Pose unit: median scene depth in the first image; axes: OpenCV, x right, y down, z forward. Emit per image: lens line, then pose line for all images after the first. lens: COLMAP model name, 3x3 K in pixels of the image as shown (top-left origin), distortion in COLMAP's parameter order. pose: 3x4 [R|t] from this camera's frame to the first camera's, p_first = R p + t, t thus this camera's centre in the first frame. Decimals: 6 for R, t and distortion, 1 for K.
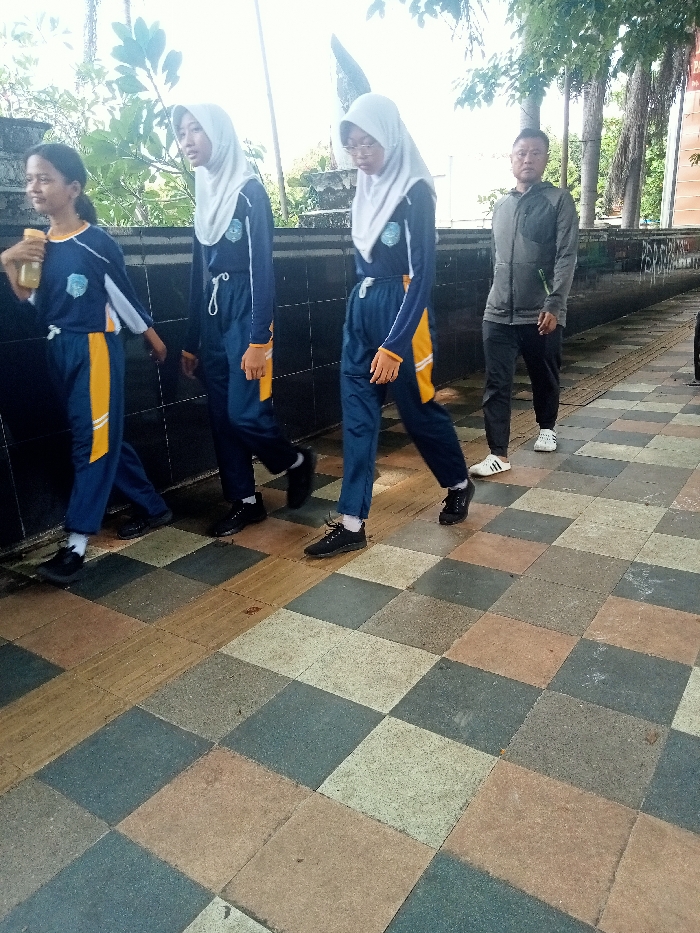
lens RADIAL K [[700.0, 0, 350.0], [0, 700.0, 466.5], [0, 0, 1]] dist [0.014345, 0.002503]
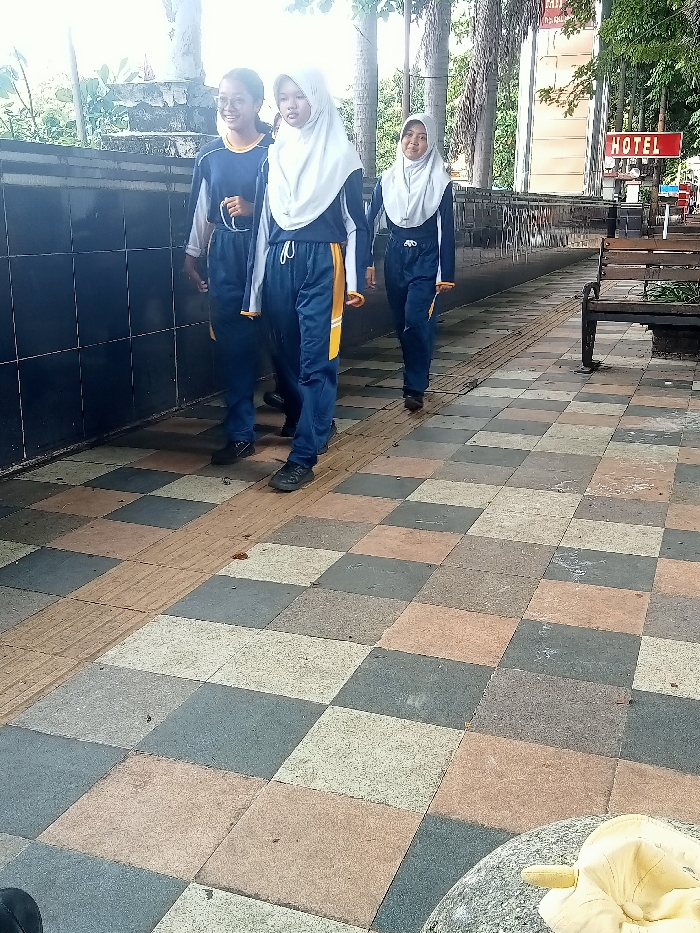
lens RADIAL K [[978.5, 0, 350.0], [0, 978.5, 466.5], [0, 0, 1]] dist [0.034839, -0.005688]
pose [[0.968447, -0.012641, 0.248897, -0.131346], [0.023586, 0.998879, -0.041041, 0.069481], [-0.248099, 0.045617, 0.967660, -0.105988]]
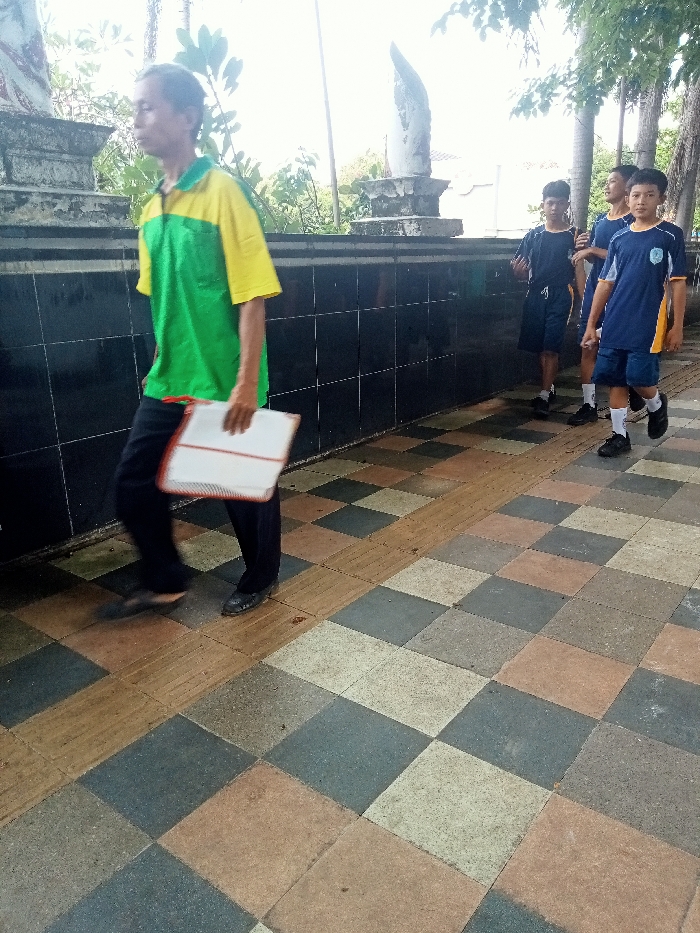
lens RADIAL K [[696.3, 0, 350.0], [0, 696.3, 466.5], [0, 0, 1]] dist [0.014461, 0.005111]
pose [[0.998026, 0.036104, -0.051390, -0.016893], [-0.036484, 0.999313, -0.006481, -0.006642], [0.051121, 0.008343, 0.998658, 0.016517]]
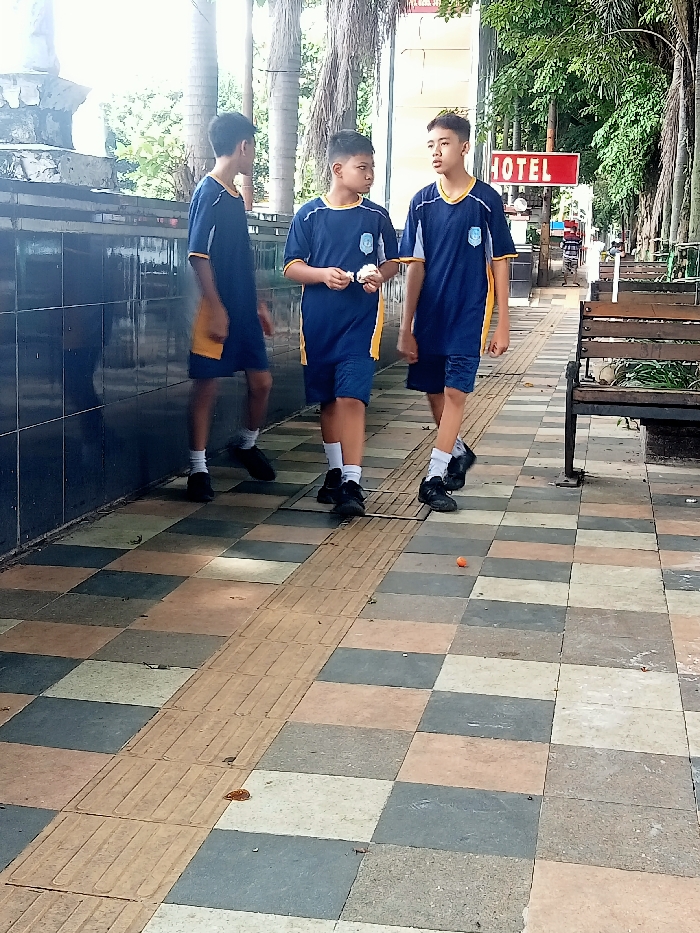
lens RADIAL K [[1394.6, 0, 350.0], [0, 1394.6, 466.5], [0, 0, 1]] dist [0.034910, -0.068402]
pose [[0.910771, 0.004573, 0.412886, -0.312526], [0.054630, 0.989814, -0.131470, 0.026414], [-0.409281, 0.142295, 0.901244, 0.003367]]
